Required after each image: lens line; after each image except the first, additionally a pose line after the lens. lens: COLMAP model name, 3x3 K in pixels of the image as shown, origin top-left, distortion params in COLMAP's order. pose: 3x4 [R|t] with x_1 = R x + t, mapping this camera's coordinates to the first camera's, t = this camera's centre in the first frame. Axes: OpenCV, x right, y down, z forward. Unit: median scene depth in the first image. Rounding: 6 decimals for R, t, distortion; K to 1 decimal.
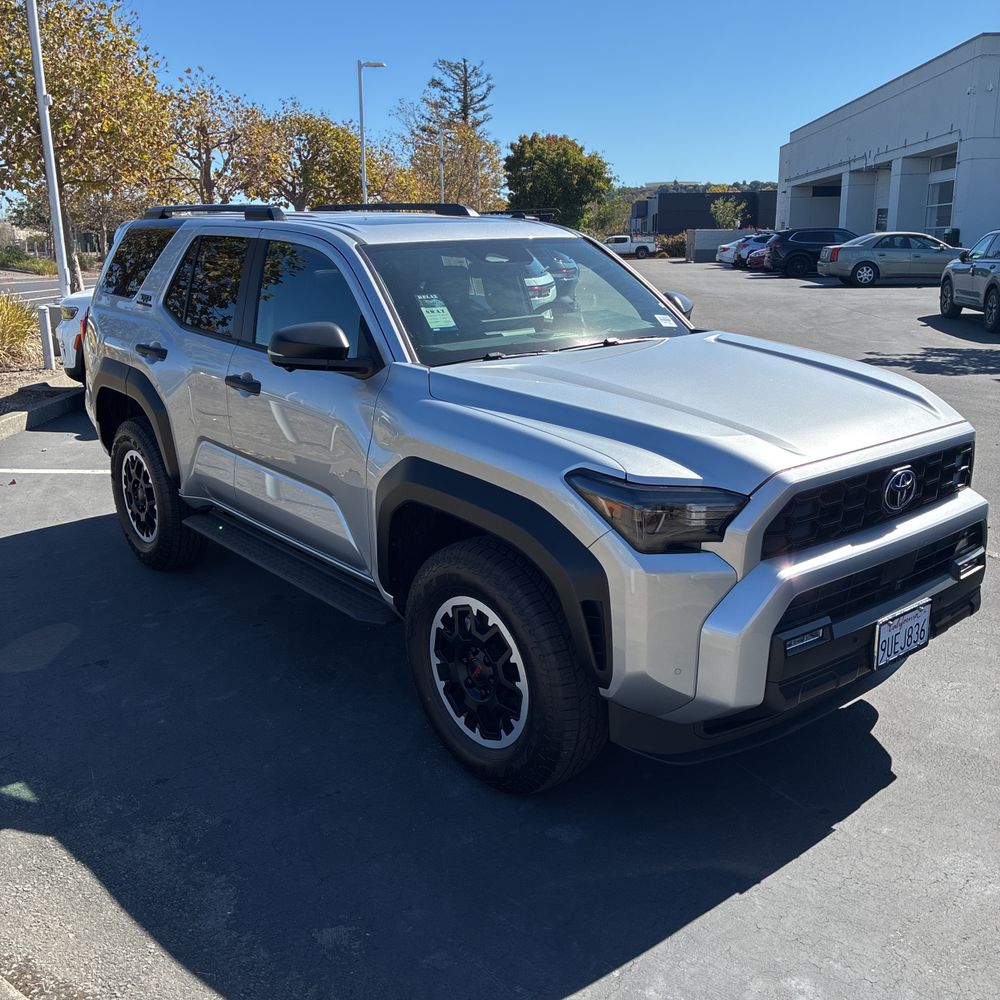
lens RADIAL K [[1032.6, 0, 483.8], [0, 1032.6, 489.8], [0, 0, 1]] dist [0.017395, -0.006636]
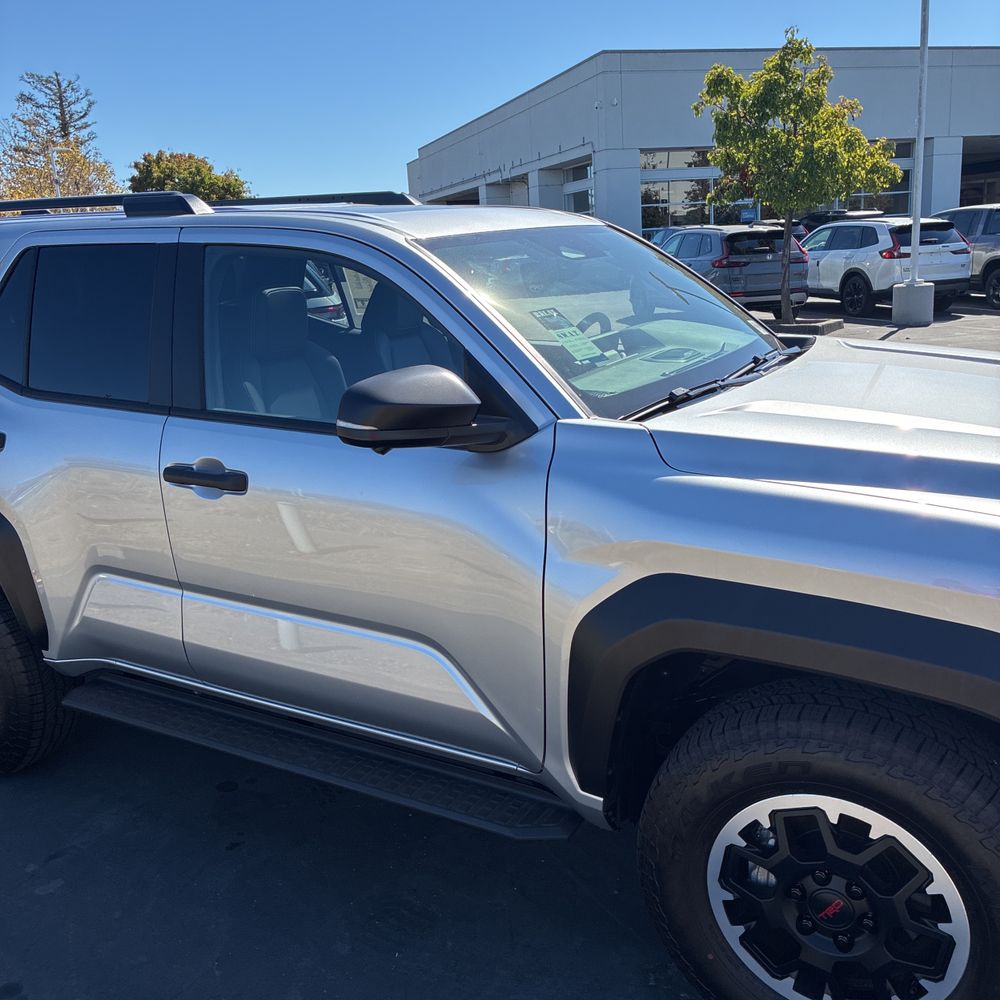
lens RADIAL K [[1031.9, 0, 498.4], [0, 1031.9, 508.9], [0, 0, 1]] dist [0.009400, 0.010194]
pose [[0.932172, -0.128787, 0.338333, -0.247123], [0.129255, 0.991384, 0.021249, -0.066070], [-0.338154, 0.023924, 0.940787, 0.323949]]
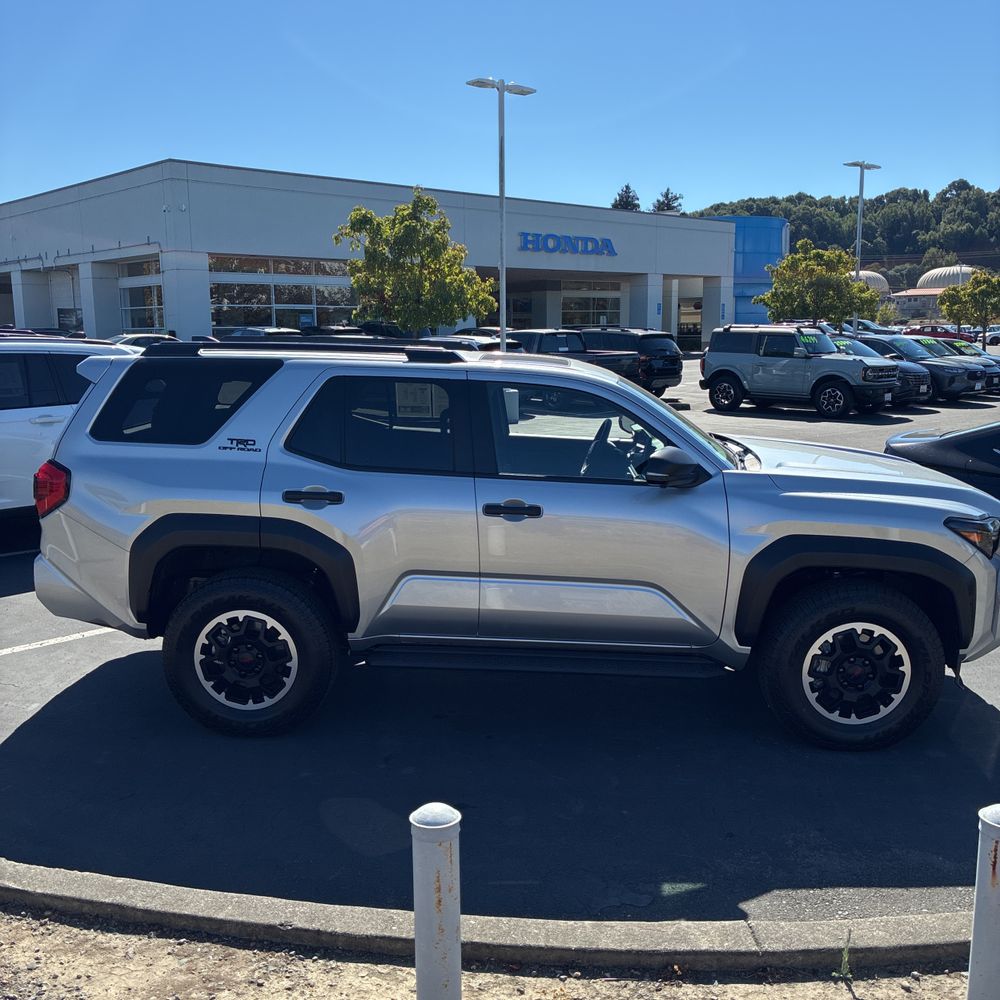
lens RADIAL K [[1023.2, 0, 514.4], [0, 1023.2, 500.7], [0, 0, 1]] dist [0.015162, 0.010468]
pose [[0.657087, -0.120627, 0.744101, -0.916545], [0.176844, 0.984233, 0.003391, -0.102542], [-0.732777, 0.129361, 0.668059, 0.240146]]
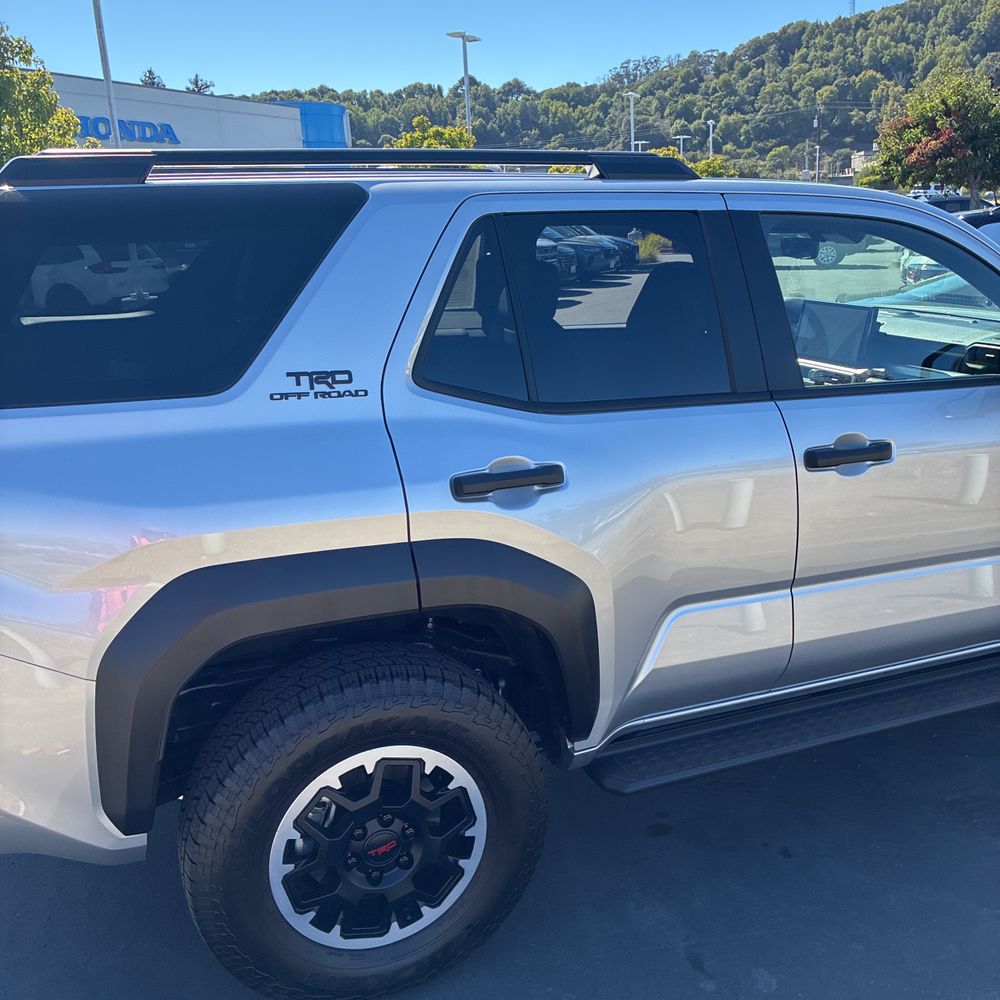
lens RADIAL K [[1012.2, 0, 497.7], [0, 1012.2, 514.2], [0, 0, 1]] dist [0.025435, -0.032712]
pose [[0.286412, -0.273282, 0.918306, -0.731755], [0.267296, 0.943195, 0.197321, -0.210335], [-0.920066, 0.188944, 0.343190, 0.877097]]
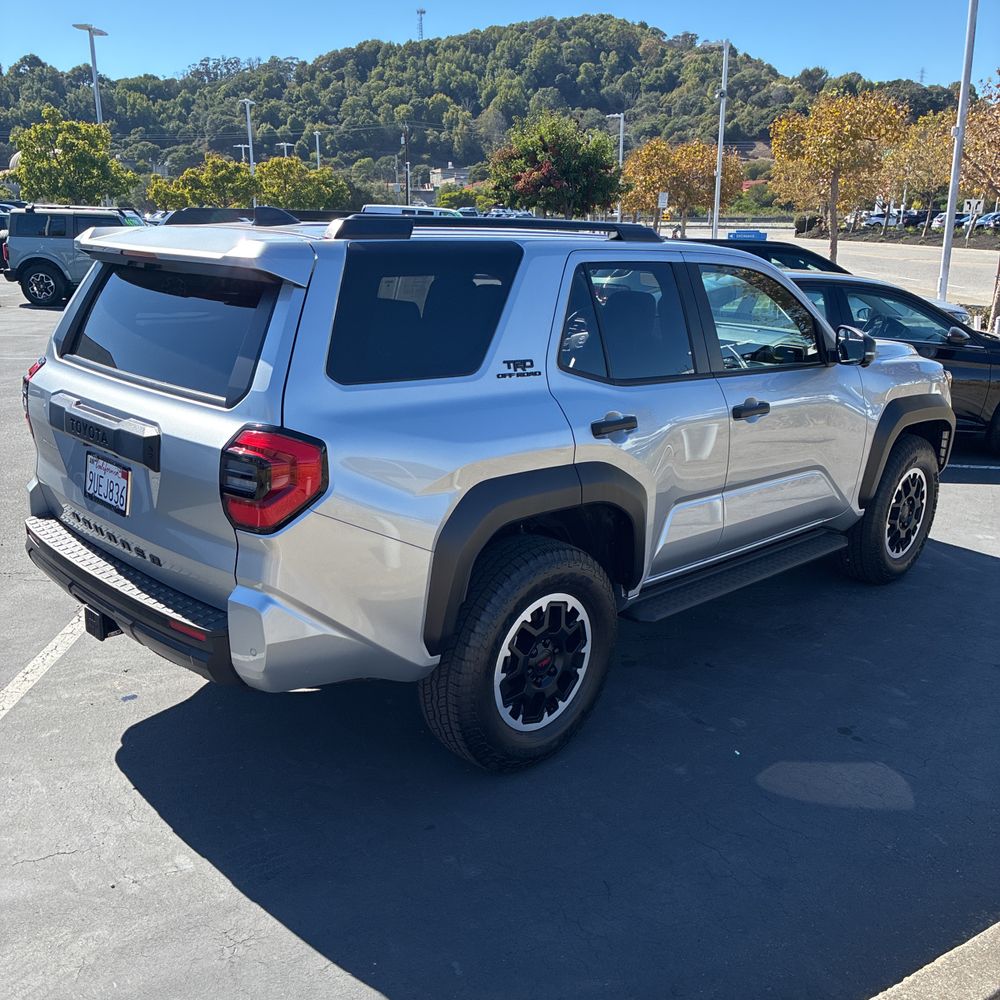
lens RADIAL K [[1008.9, 0, 495.1], [0, 1008.9, 489.0], [0, 0, 1]] dist [0.043267, -0.026593]
pose [[-0.094220, -0.254107, 0.962576, -1.022517], [0.230024, 0.935158, 0.269384, -0.307838], [-0.968613, 0.246797, -0.029660, 1.133239]]
